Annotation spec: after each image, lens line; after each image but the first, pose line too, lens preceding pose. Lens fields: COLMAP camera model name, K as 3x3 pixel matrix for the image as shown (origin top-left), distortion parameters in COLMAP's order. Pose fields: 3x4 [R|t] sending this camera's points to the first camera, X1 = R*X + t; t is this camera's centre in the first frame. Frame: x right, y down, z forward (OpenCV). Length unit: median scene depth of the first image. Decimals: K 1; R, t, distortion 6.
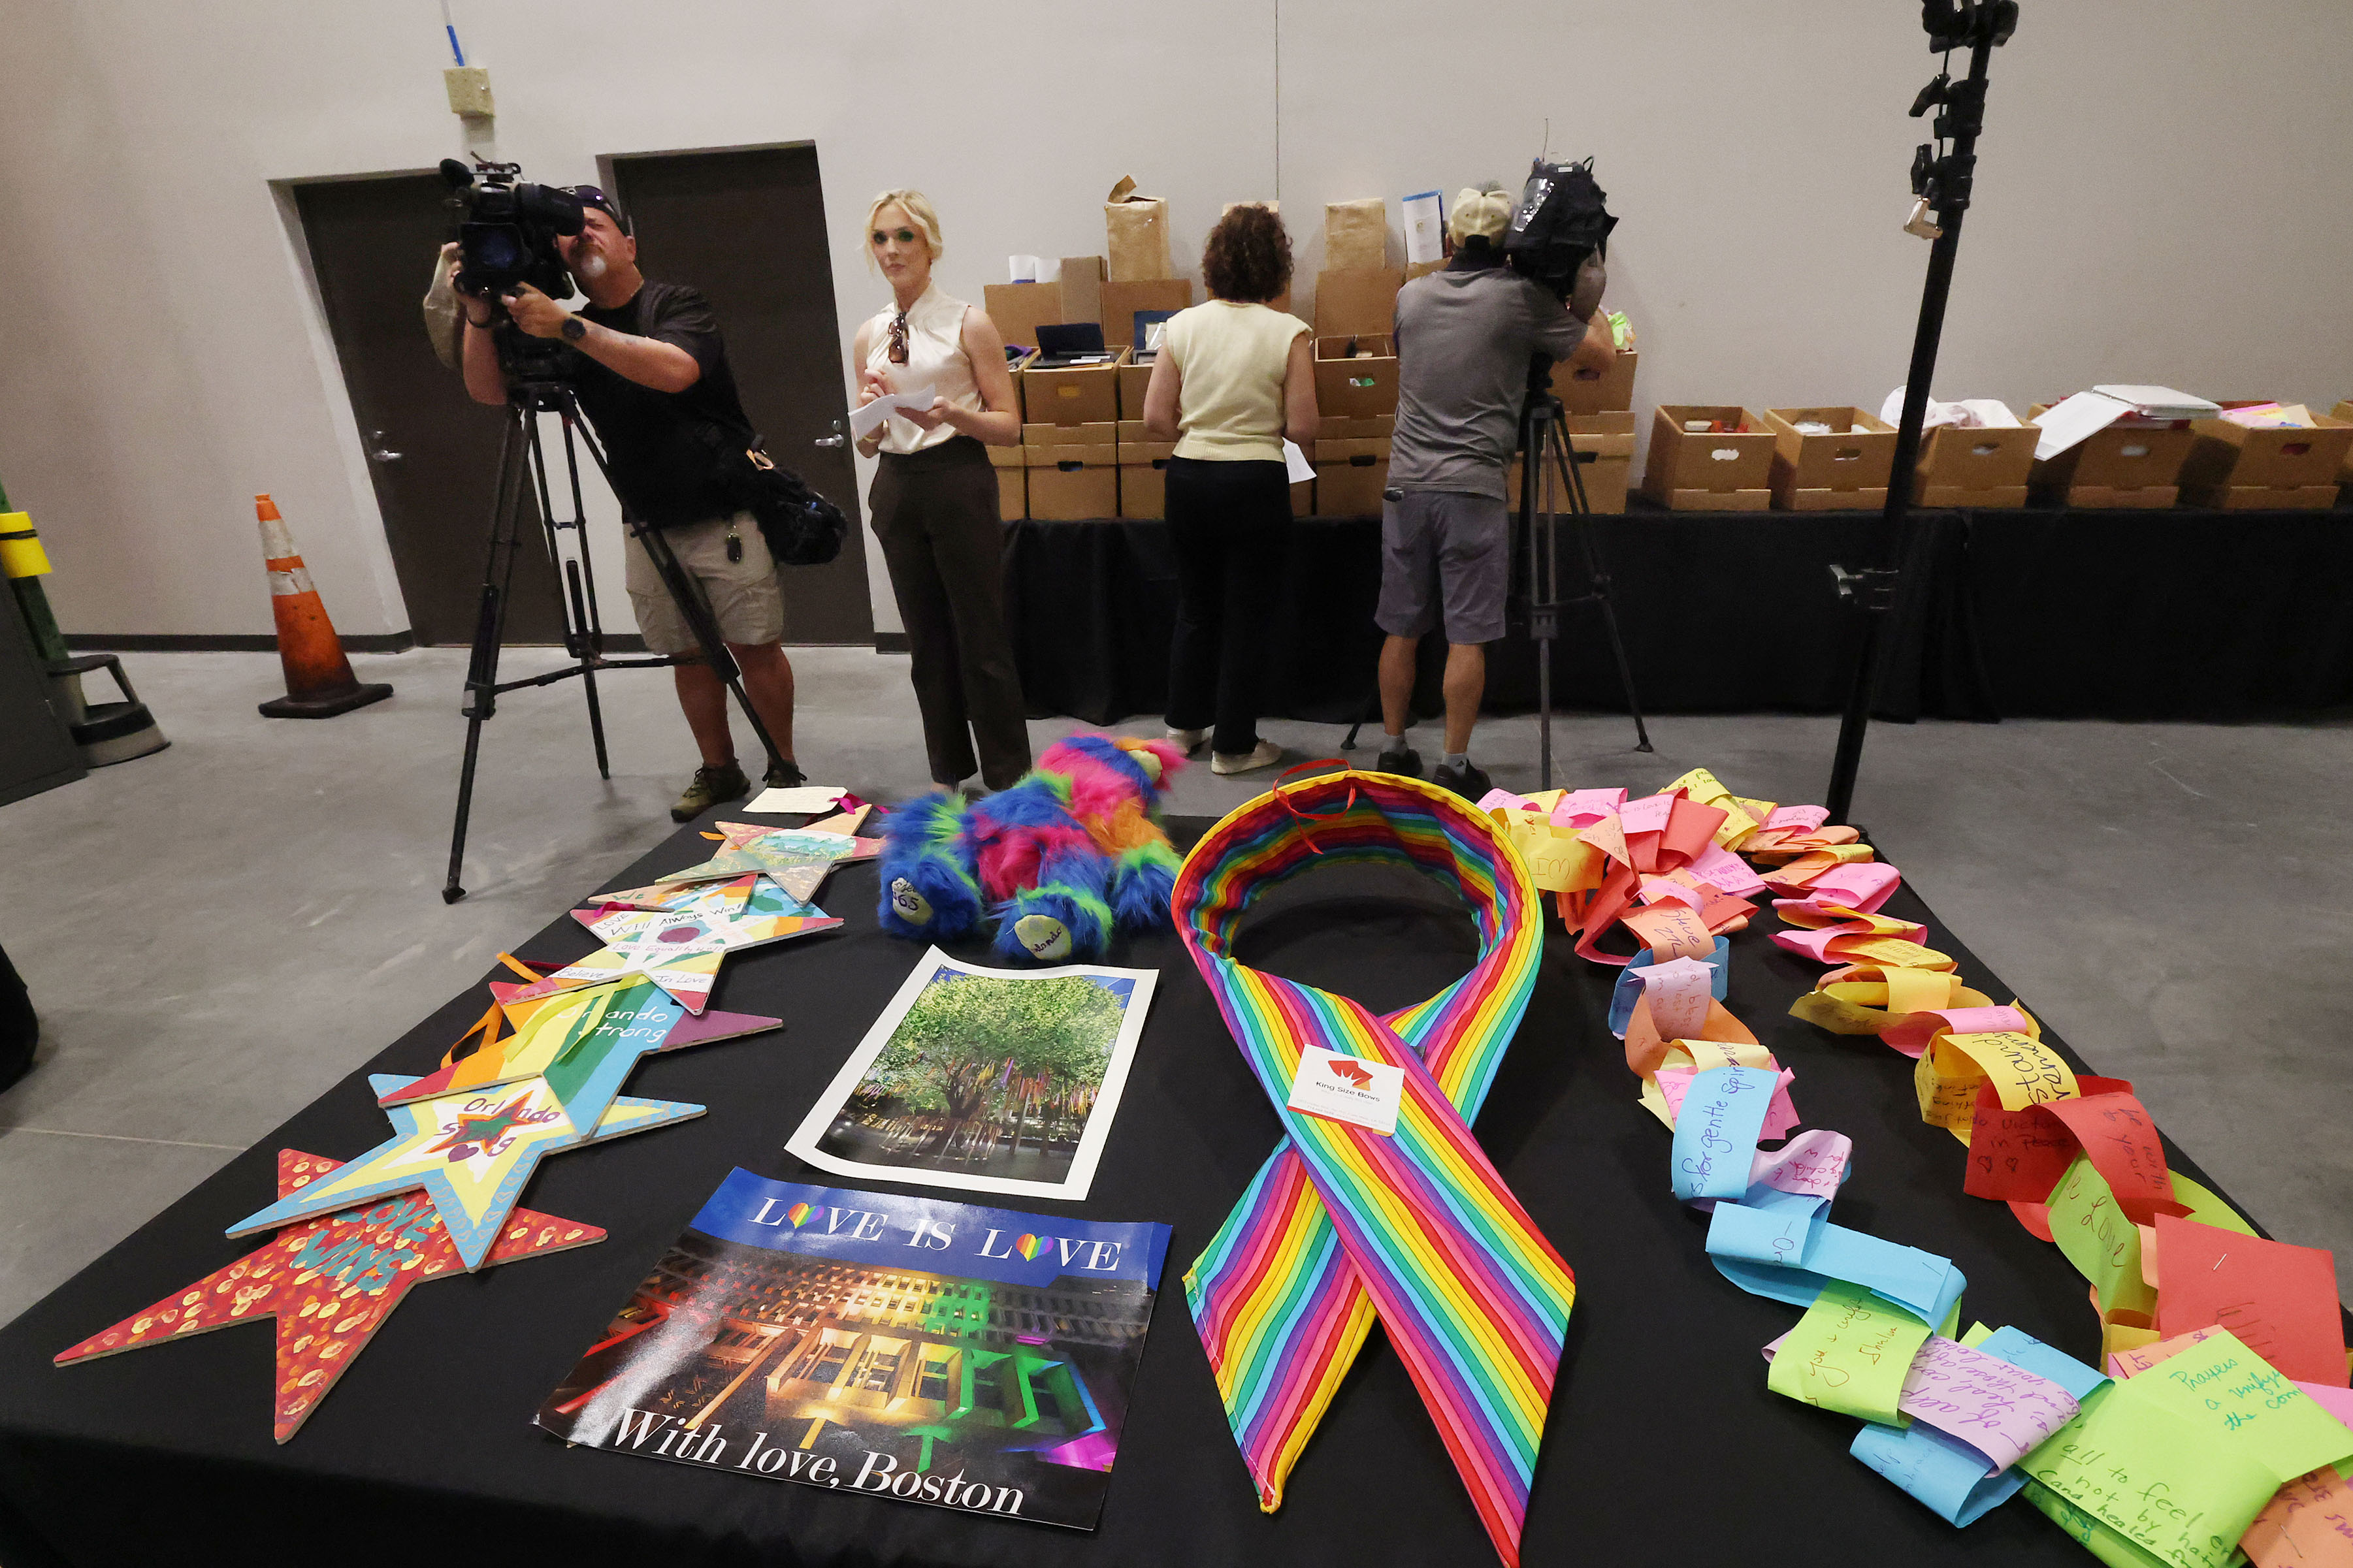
lens RADIAL K [[1020.3, 0, 1176.5], [0, 1020.3, 784.0], [0, 0, 1]] dist [-0.047338, 0.011457]
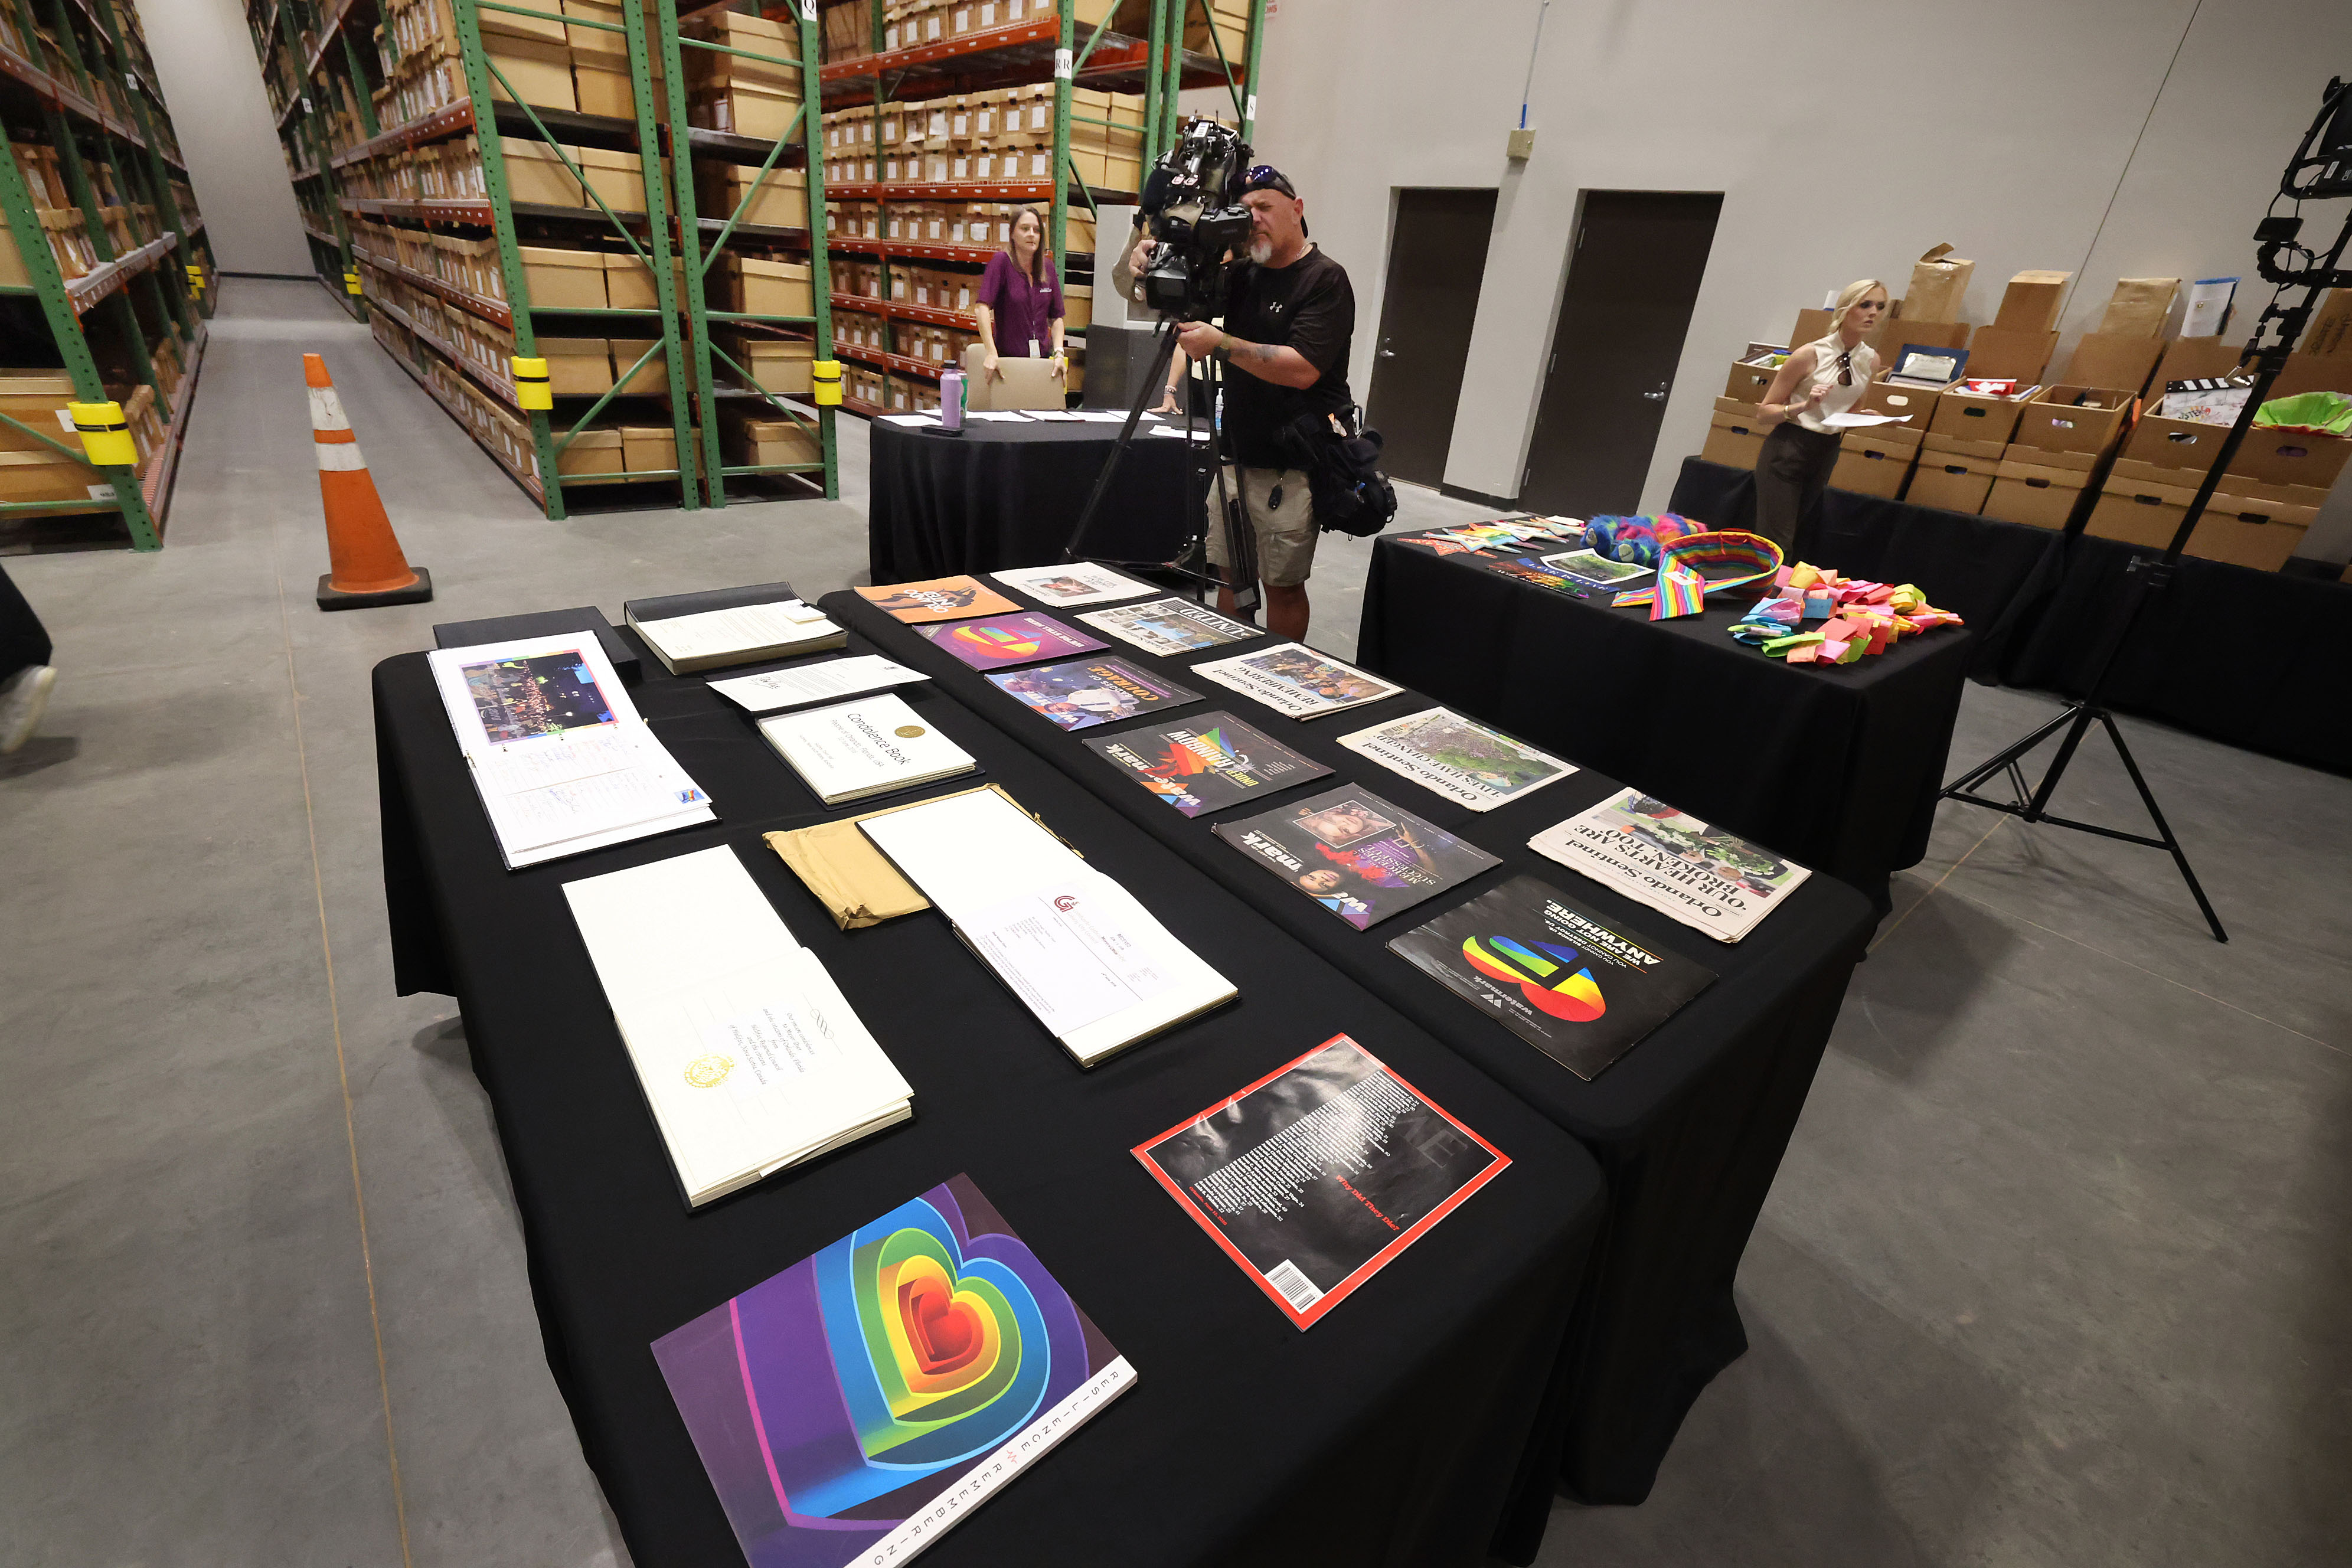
lens RADIAL K [[1020.0, 0, 1176.0], [0, 1020.0, 784.0], [0, 0, 1]] dist [-0.047338, 0.011457]
pose [[0.717106, 0.384506, -0.581304, 1.586493], [-0.353790, 0.919427, 0.171719, 1.244290], [0.600493, 0.082519, 0.795361, -3.773767]]
